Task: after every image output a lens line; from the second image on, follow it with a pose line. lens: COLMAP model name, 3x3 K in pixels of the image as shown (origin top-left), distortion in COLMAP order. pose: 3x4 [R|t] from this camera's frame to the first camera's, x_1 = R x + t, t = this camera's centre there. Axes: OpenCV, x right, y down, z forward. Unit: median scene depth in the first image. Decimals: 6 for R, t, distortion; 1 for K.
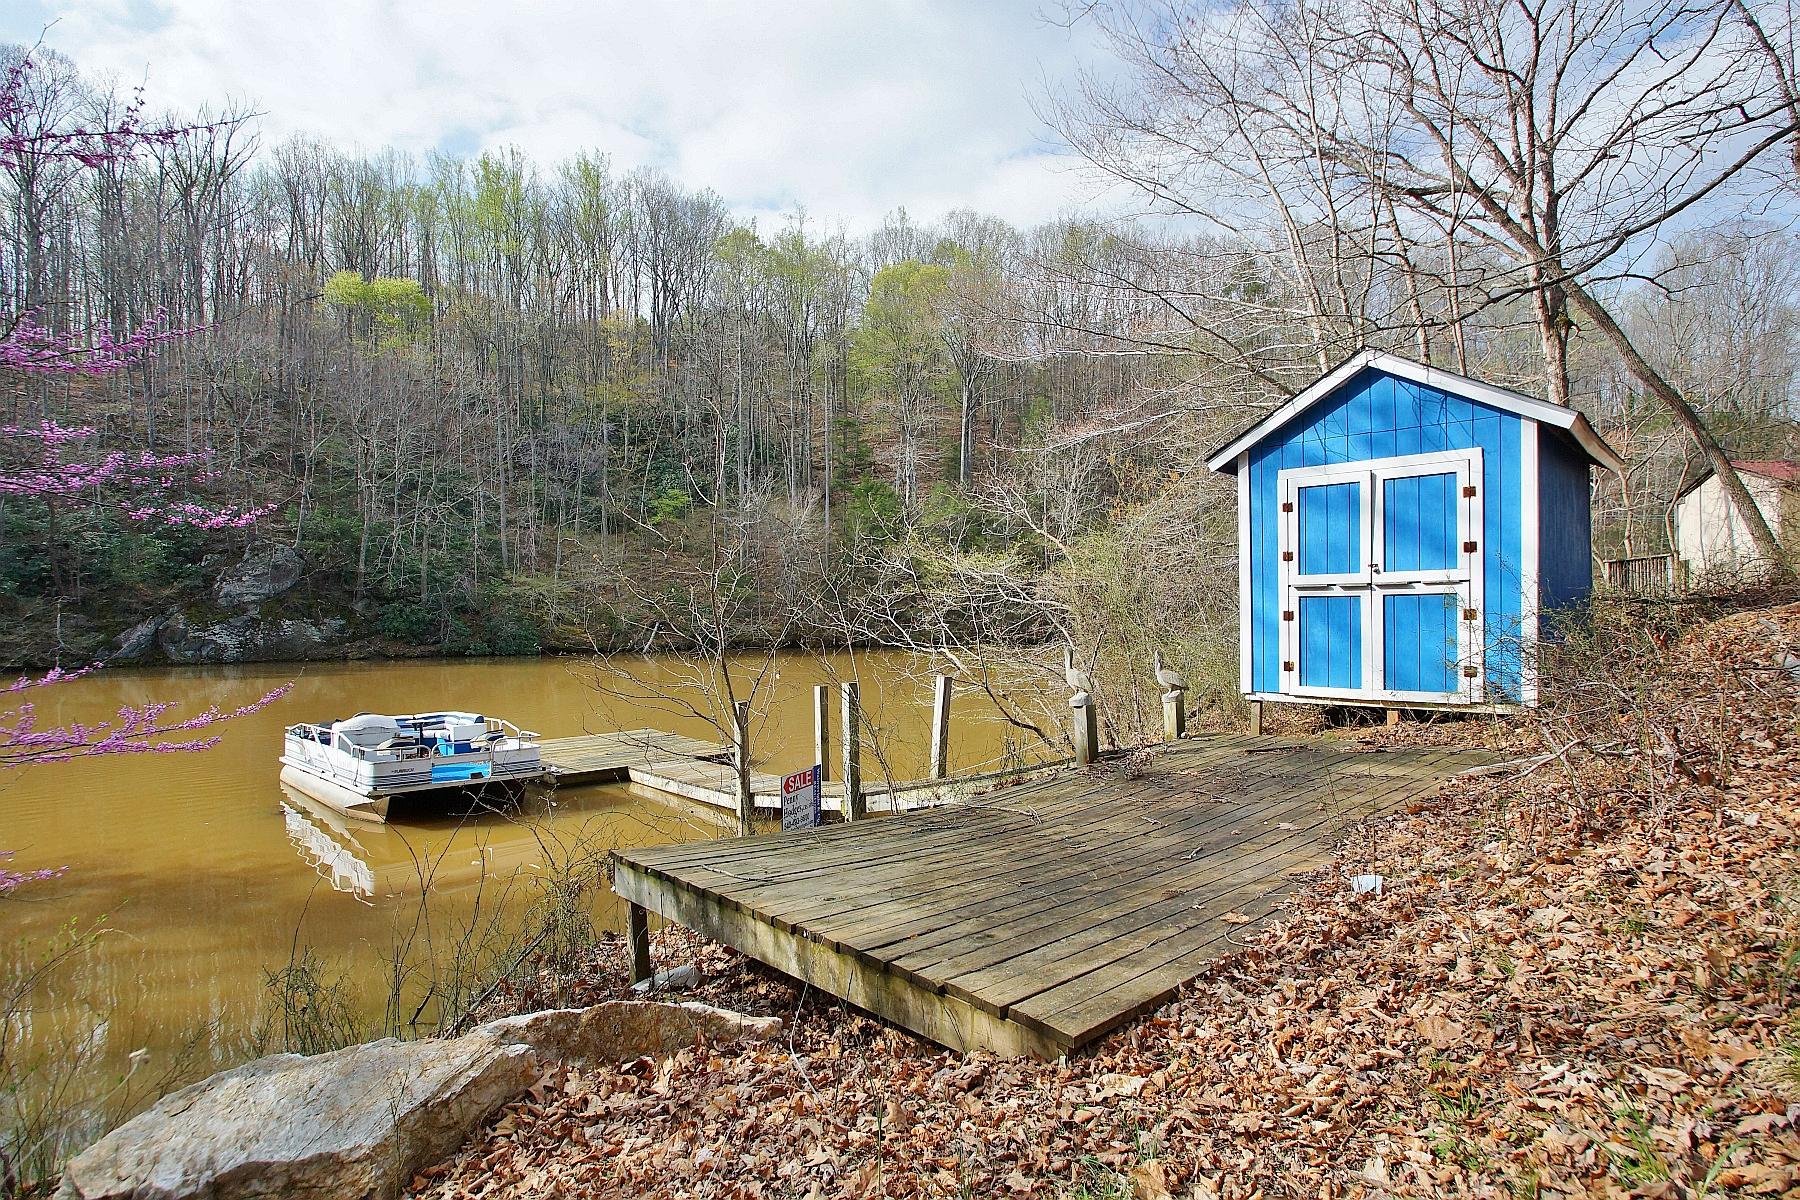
lens RADIAL K [[958.8, 0, 895.9], [0, 958.8, 599.0], [0, 0, 1]] dist [-0.001212, -0.000343]
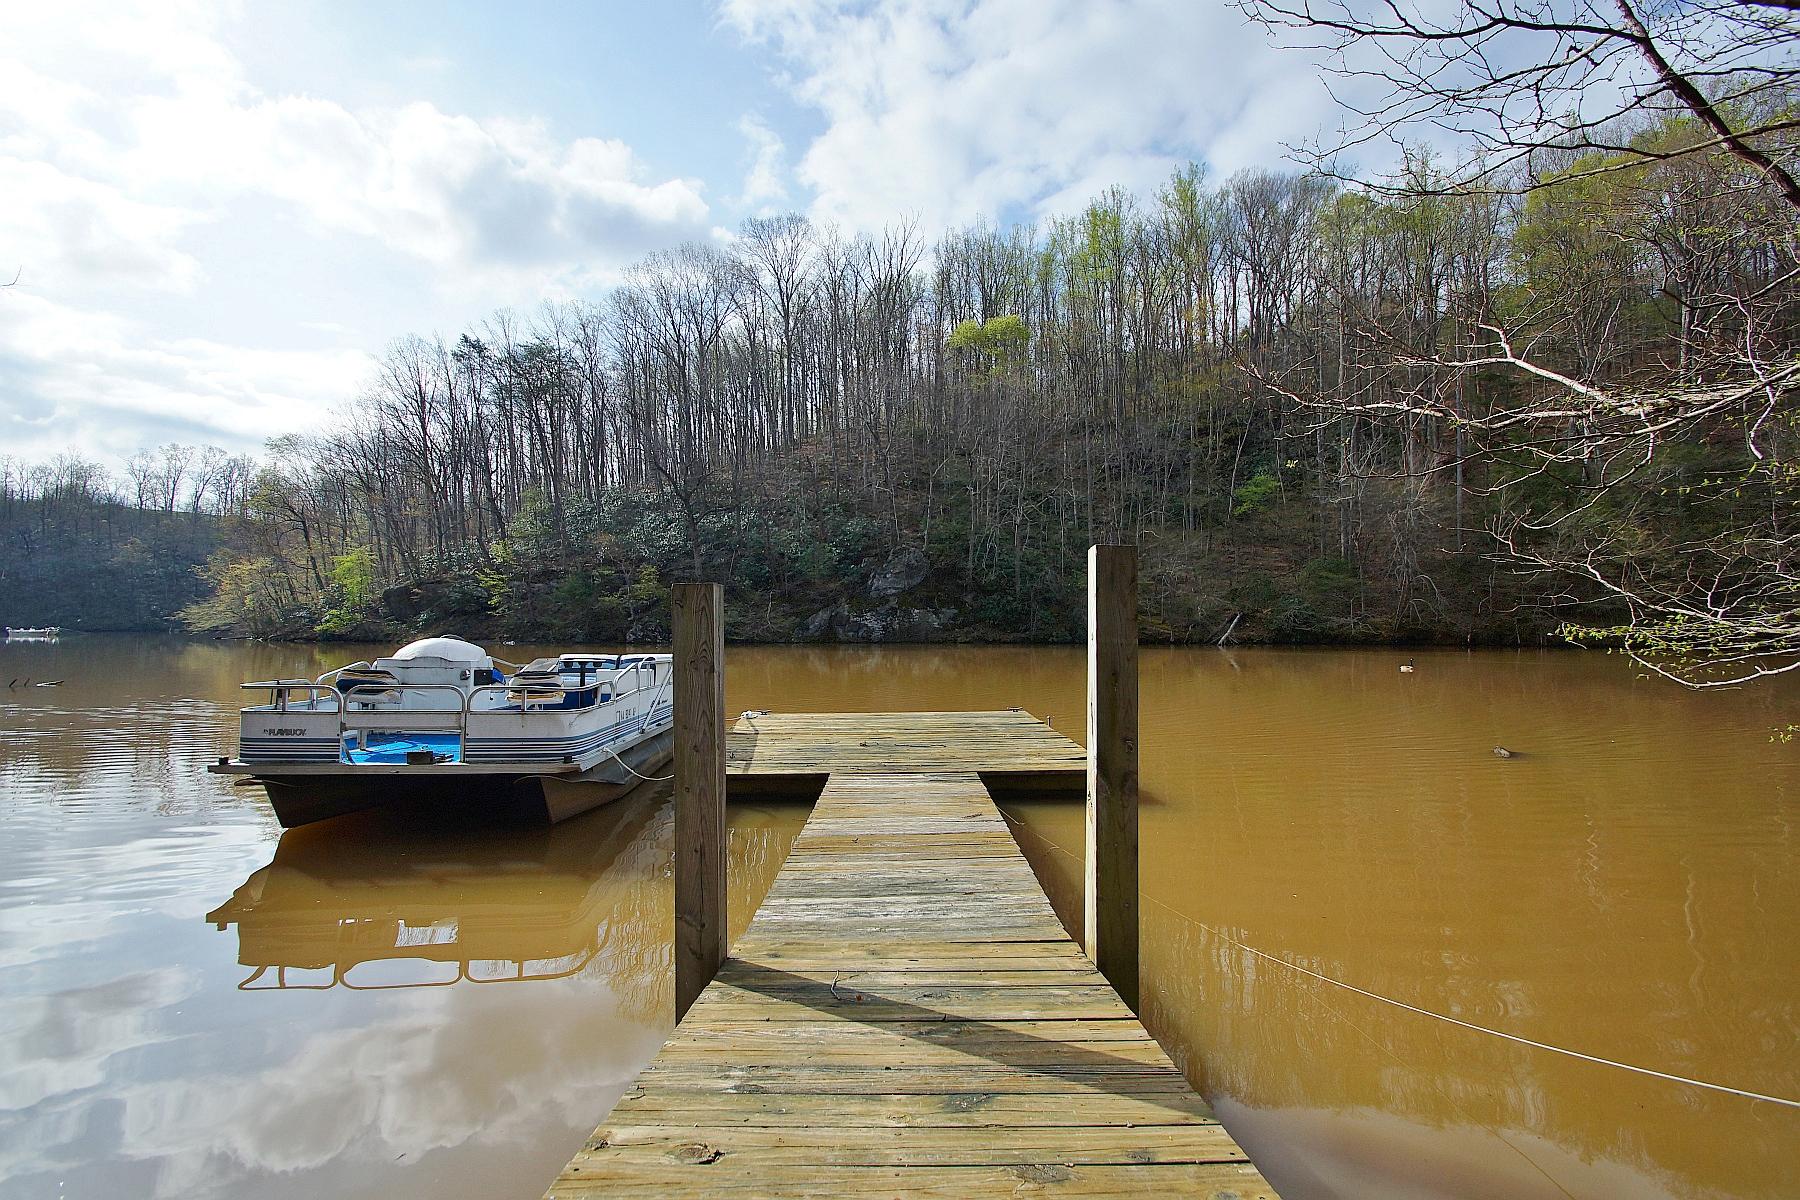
lens RADIAL K [[798.6, 0, 894.0], [0, 798.6, 613.4], [0, 0, 1]] dist [0.008077, -0.012118]
pose [[0.765025, -0.000489, -0.644000, -0.000869], [0.000933, 1.000000, 0.000350, 0.026193], [0.644000, -0.000868, 0.765025, 0.197123]]
